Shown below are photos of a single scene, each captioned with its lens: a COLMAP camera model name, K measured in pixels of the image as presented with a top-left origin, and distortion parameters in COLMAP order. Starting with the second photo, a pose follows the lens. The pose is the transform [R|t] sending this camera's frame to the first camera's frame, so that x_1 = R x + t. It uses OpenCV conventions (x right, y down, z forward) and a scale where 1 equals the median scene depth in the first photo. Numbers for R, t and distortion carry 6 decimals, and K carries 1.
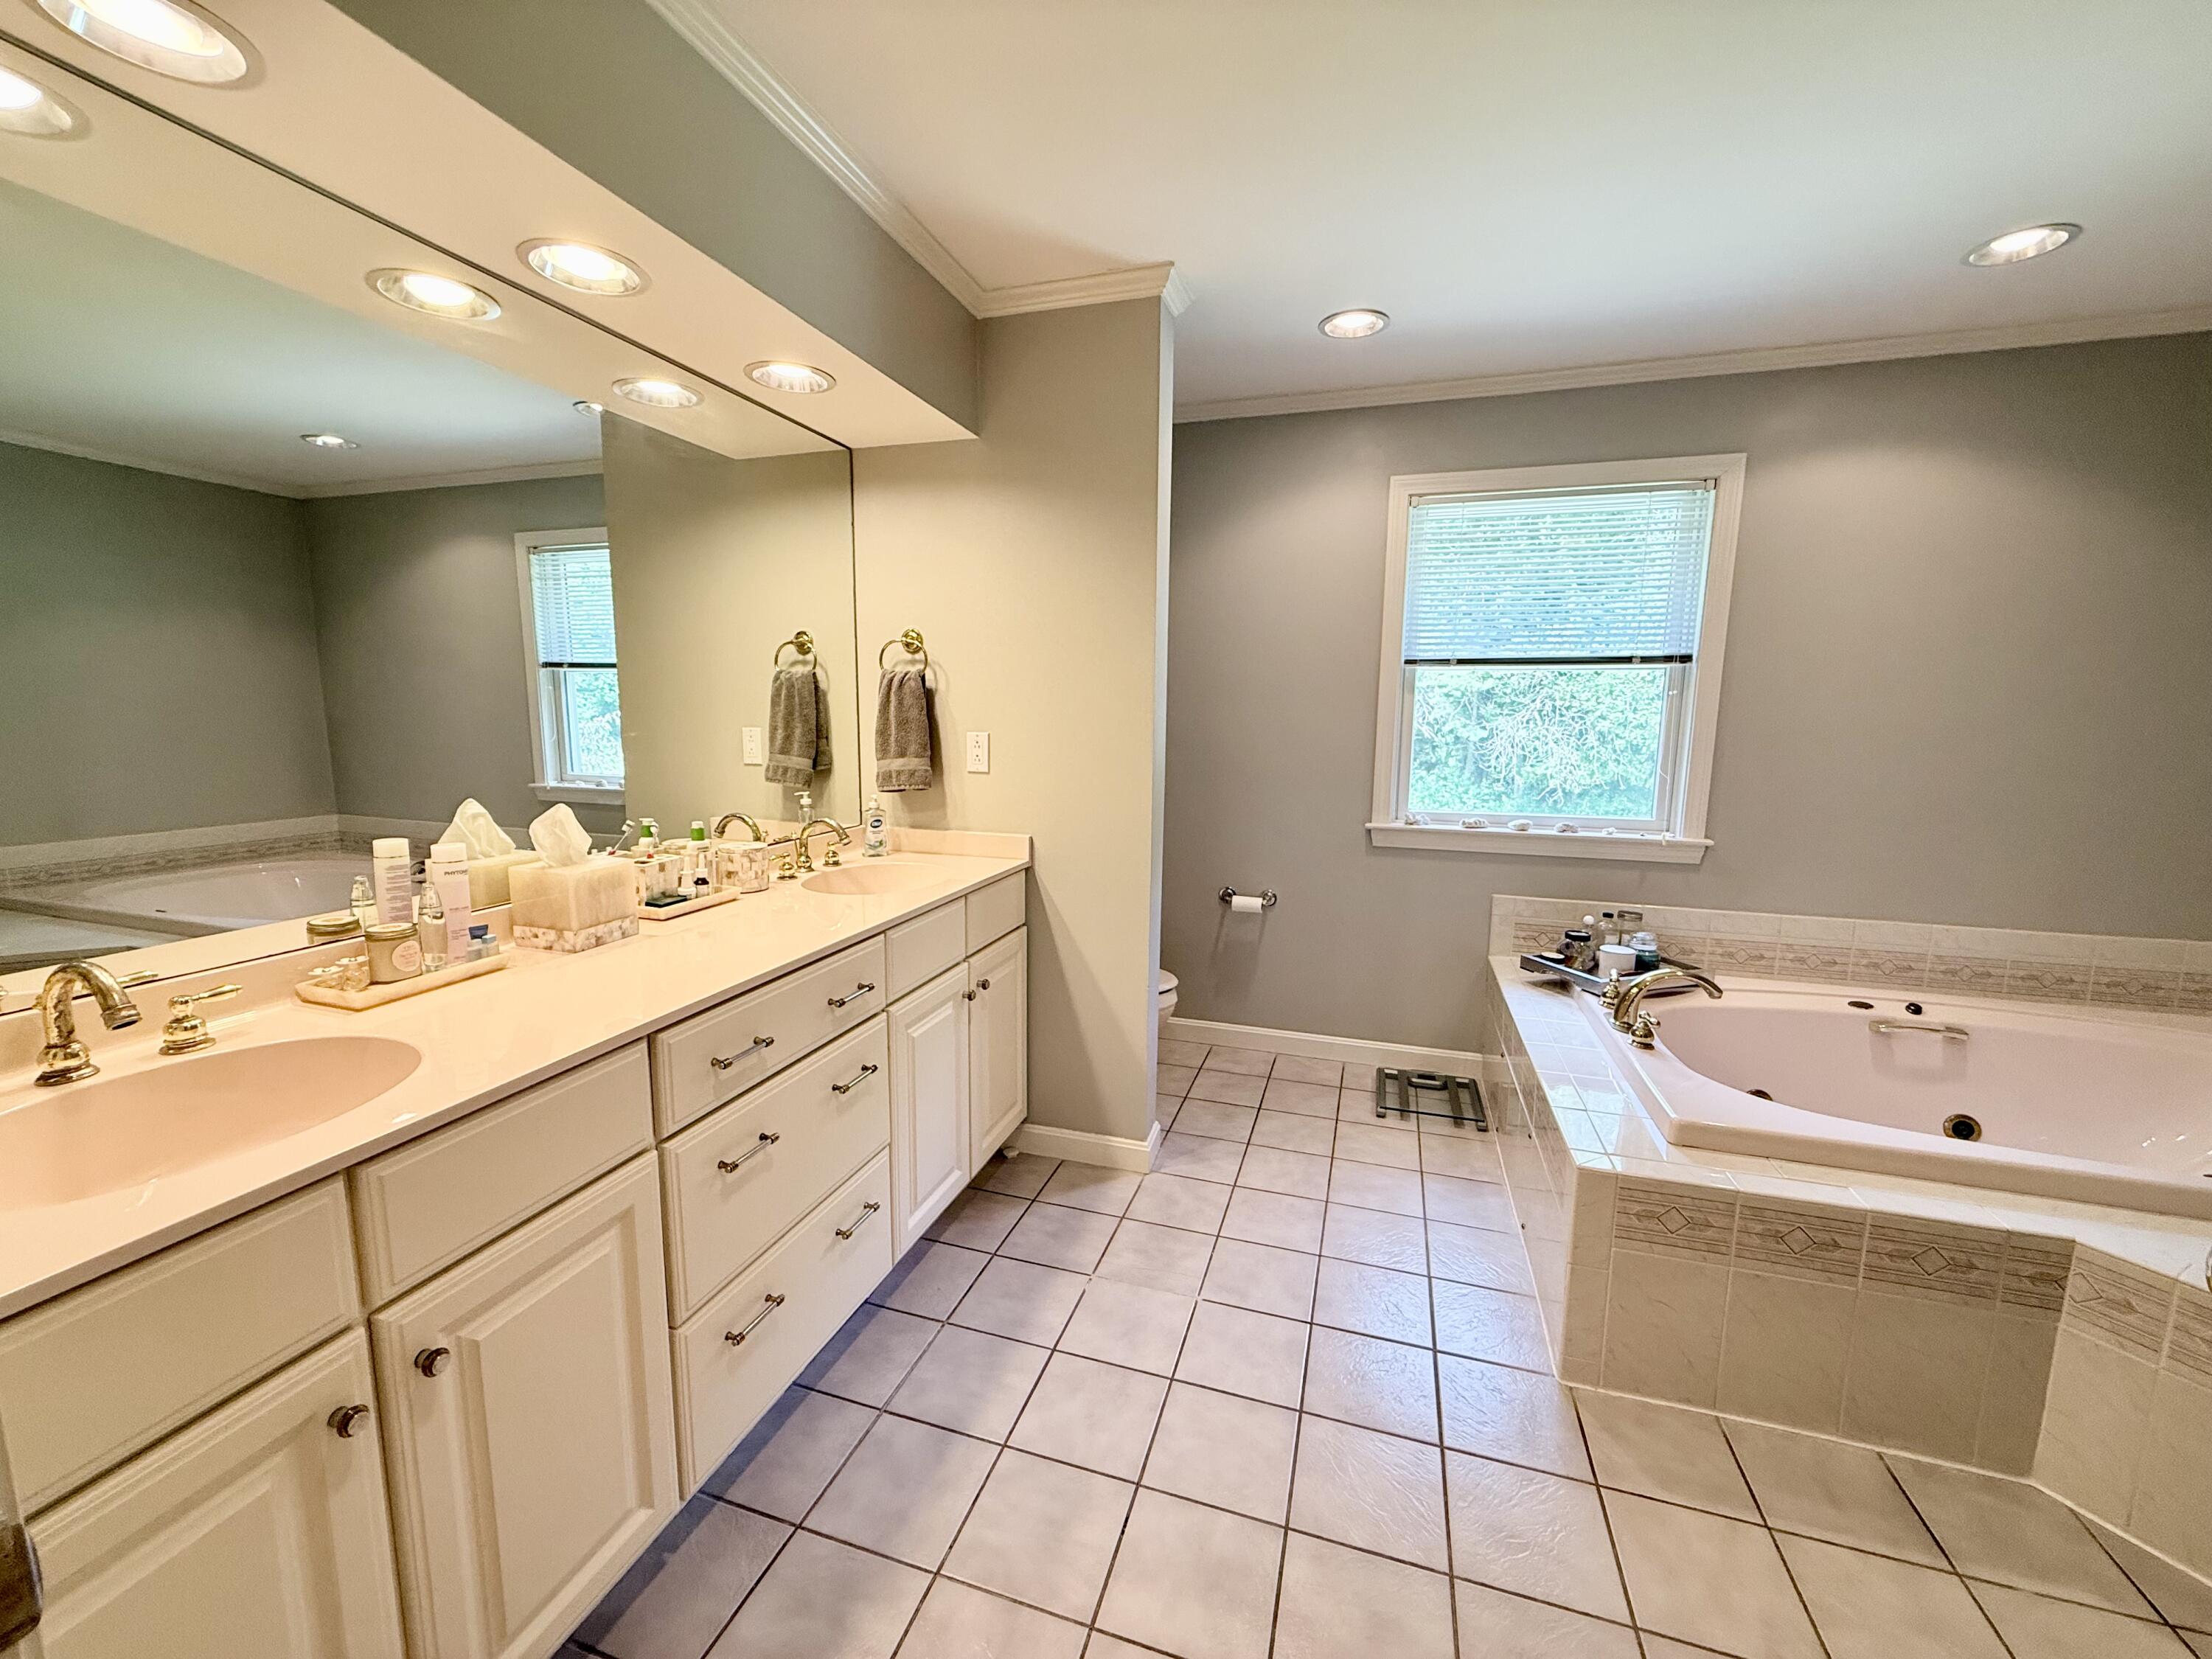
lens RADIAL K [[878.3, 0, 1106.0], [0, 878.3, 829.5], [0, 0, 1]] dist [-0.000425, -0.000136]
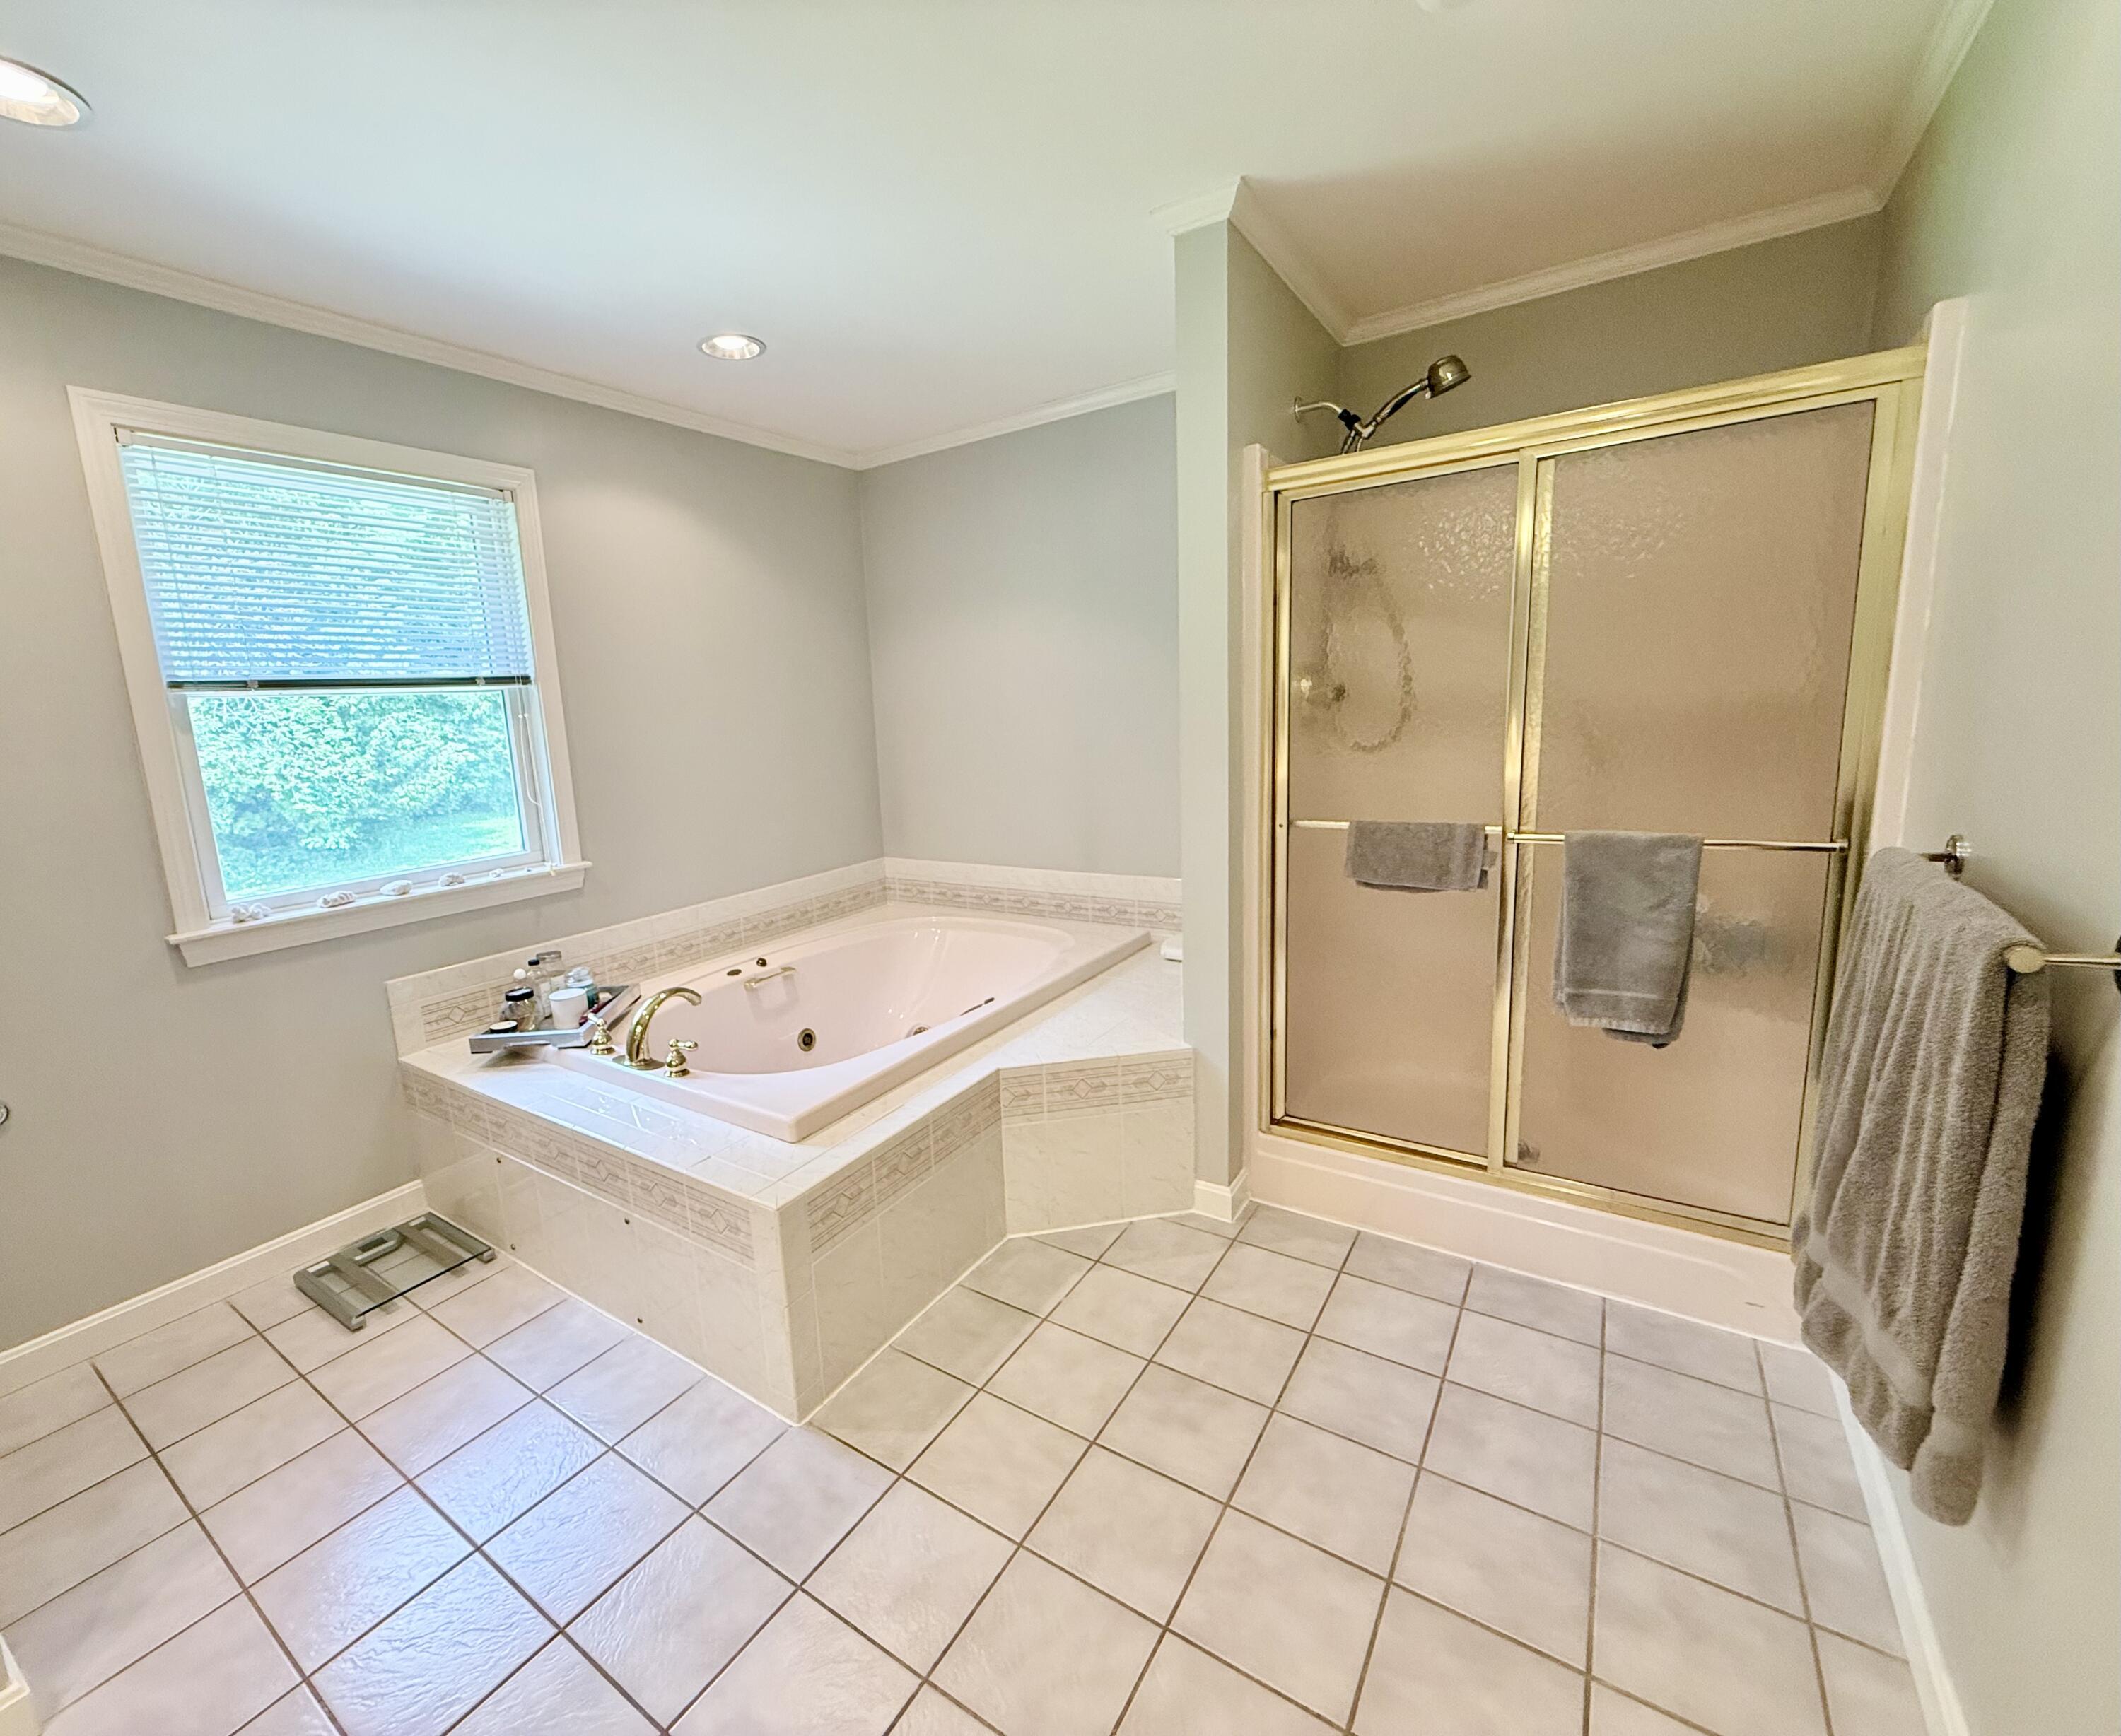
lens RADIAL K [[918.4, 0, 956.5], [0, 918.4, 868.7], [0, 0, 1]] dist [-0.001347, 0.000150]
pose [[0.312761, -0.190910, 0.930448, -0.156223], [0.186181, 0.972912, 0.137039, -0.045752], [-0.931406, 0.130371, 0.339833, 0.259159]]
